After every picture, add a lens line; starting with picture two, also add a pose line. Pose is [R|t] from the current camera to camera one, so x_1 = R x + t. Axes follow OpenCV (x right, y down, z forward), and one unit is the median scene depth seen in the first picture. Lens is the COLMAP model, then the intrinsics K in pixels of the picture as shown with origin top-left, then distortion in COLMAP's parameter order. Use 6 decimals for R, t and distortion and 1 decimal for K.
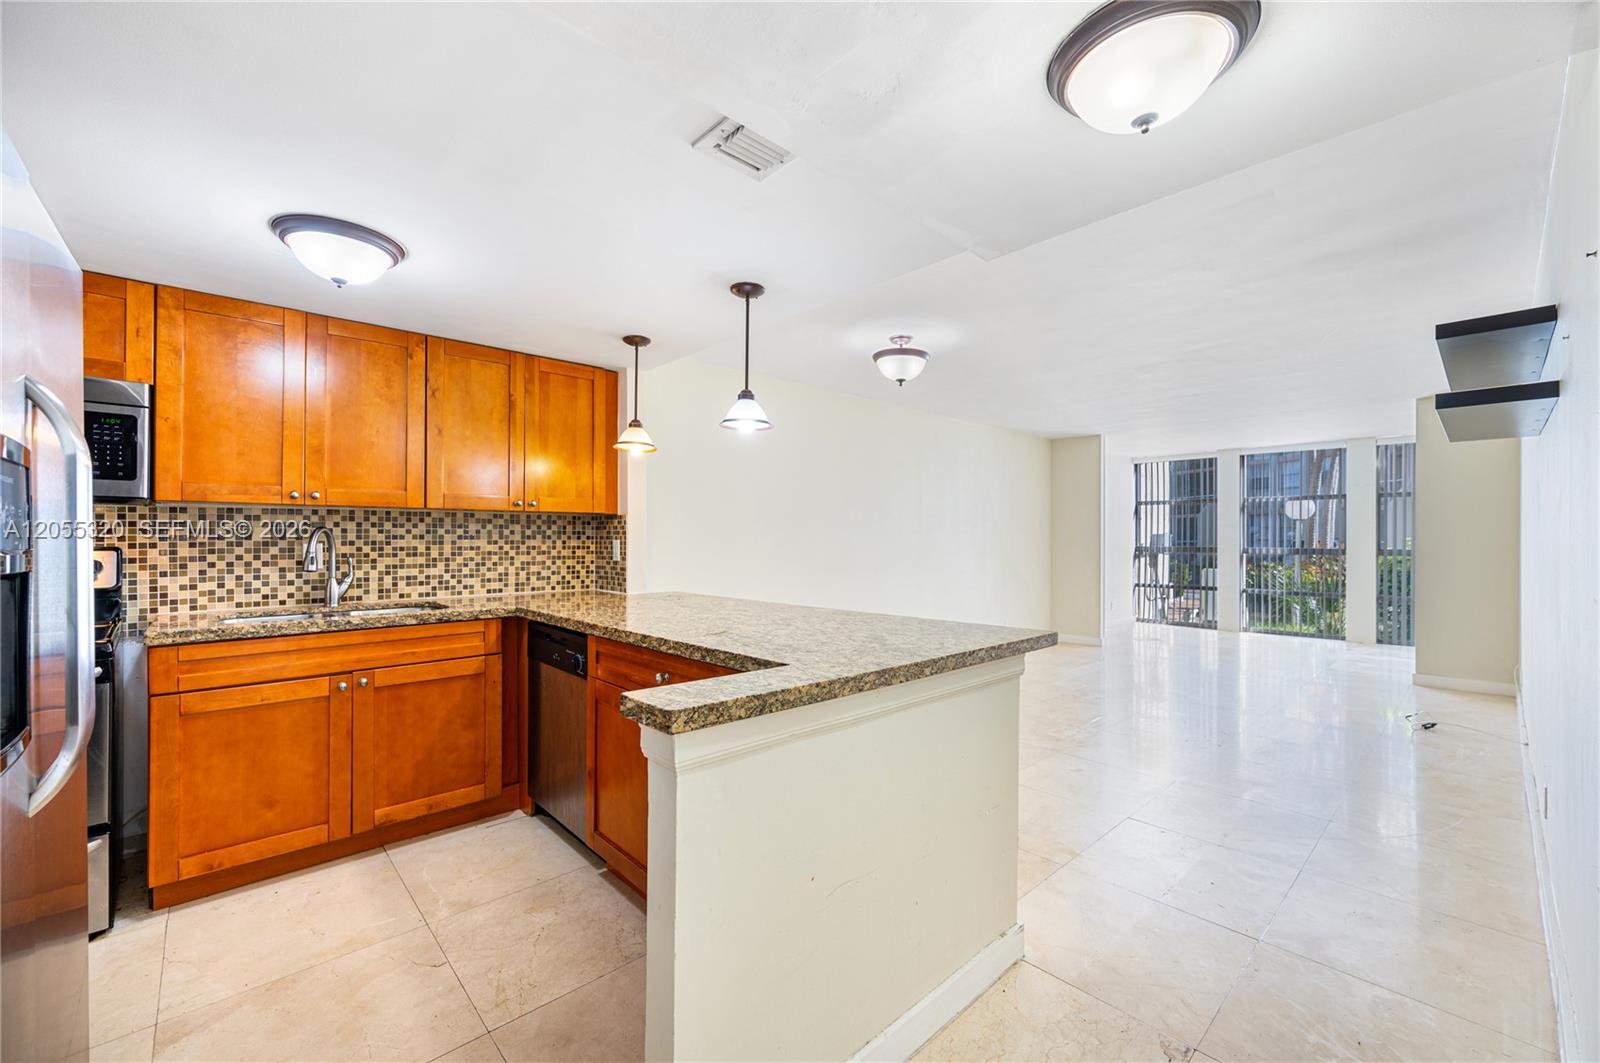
lens RADIAL K [[652.6, 0, 810.0], [0, 652.6, 535.1], [0, 0, 1]] dist [-0.001219, -0.000342]
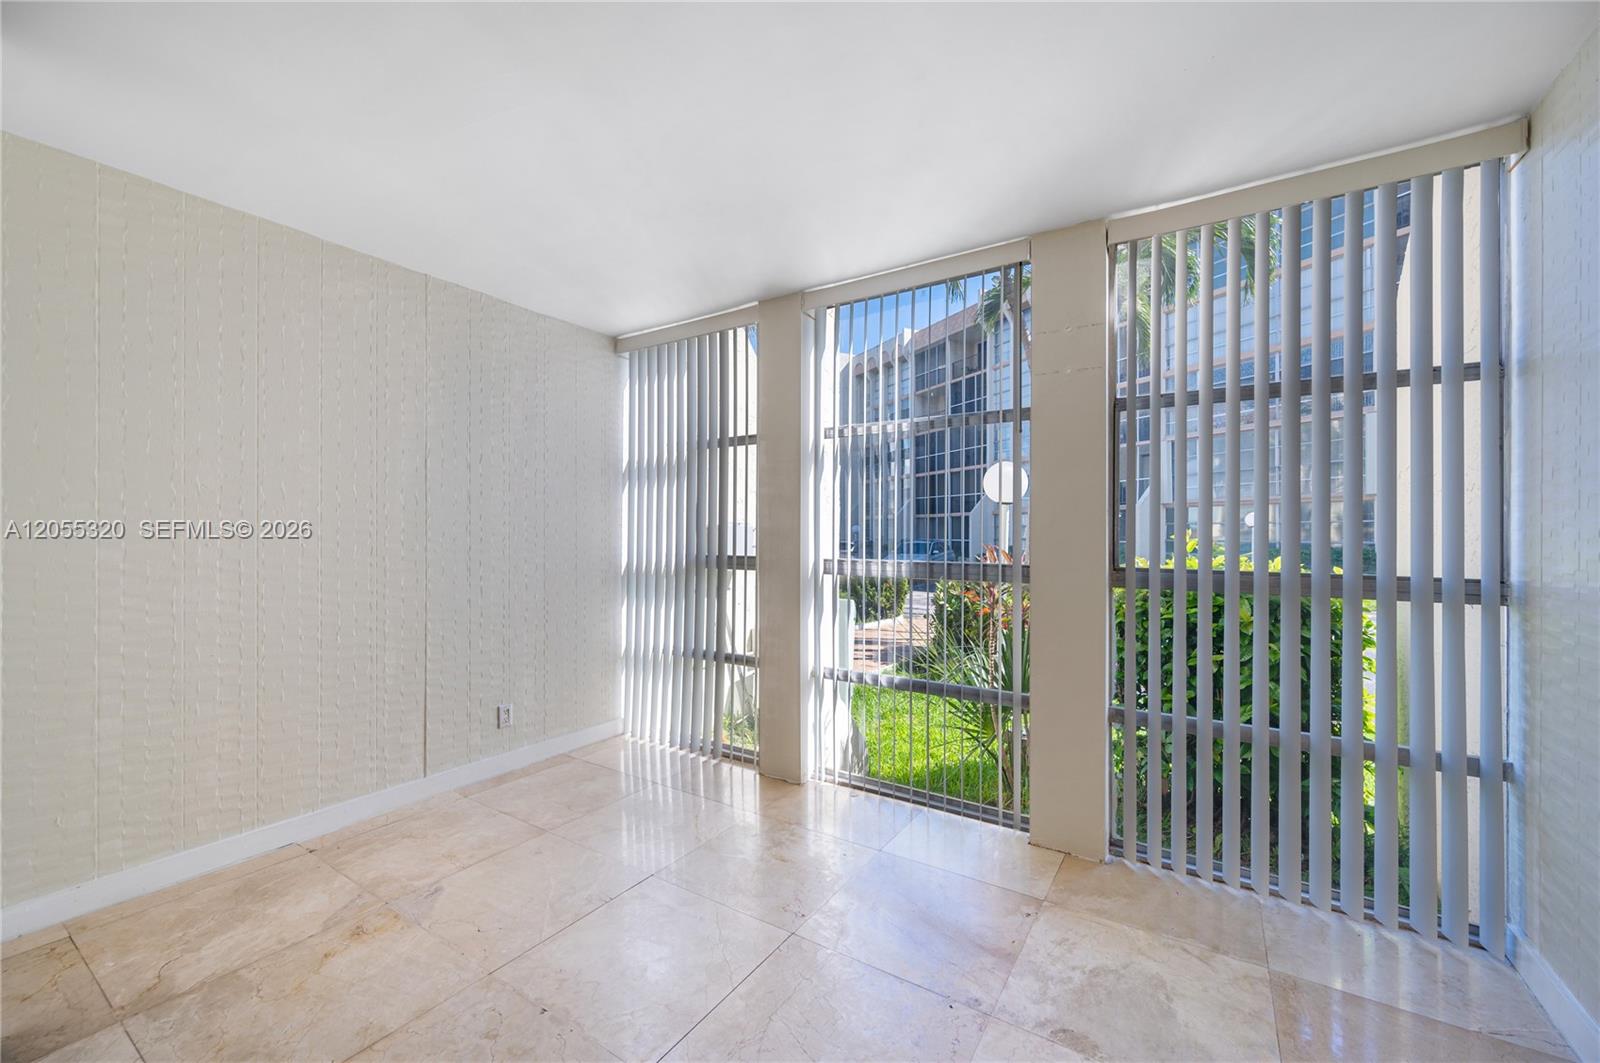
lens RADIAL K [[637.1, 0, 799.4], [0, 637.1, 535.8], [0, 0, 1]] dist [0.002074, 0.000011]
pose [[0.971365, 0.002491, 0.237580, 1.619968], [-0.003459, 0.999987, 0.003656, 0.009378], [-0.237568, -0.004373, 0.971361, 1.827423]]
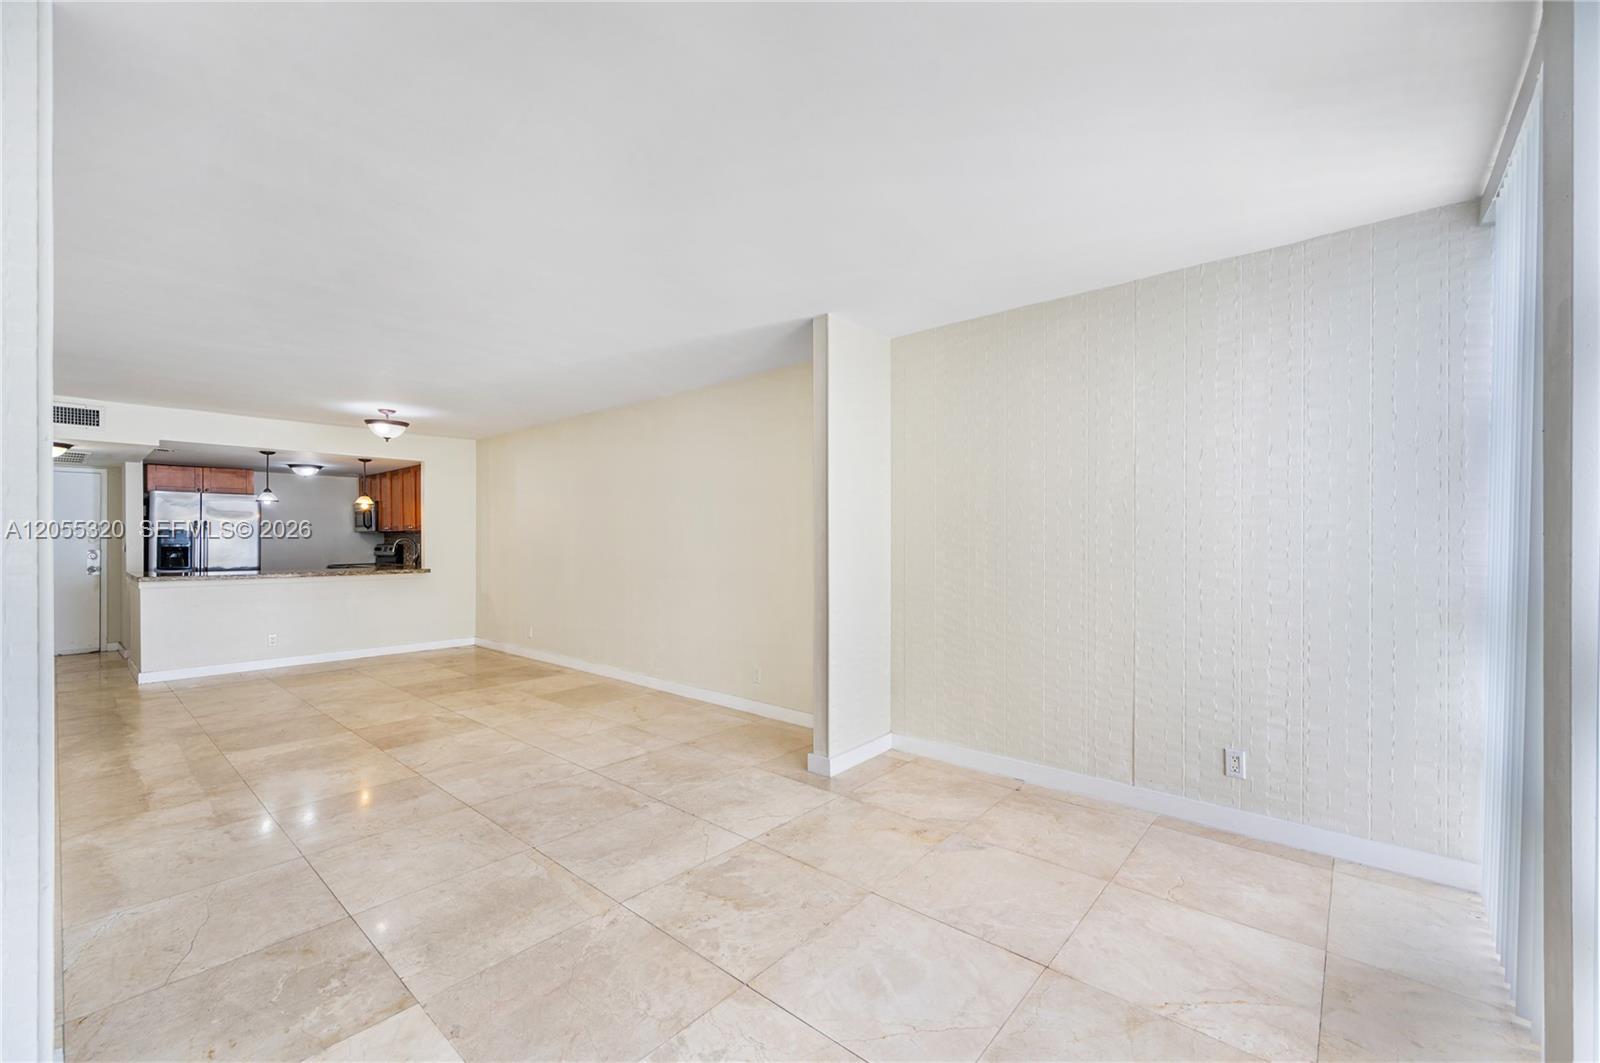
lens RADIAL K [[637.1, 0, 799.4], [0, 637.1, 535.8], [0, 0, 1]] dist [0.002074, 0.000011]
pose [[0.105539, -0.005706, -0.994399, 2.205557], [0.006885, 0.999964, -0.005007, 0.005194], [0.994391, -0.006318, 0.105574, 2.298992]]
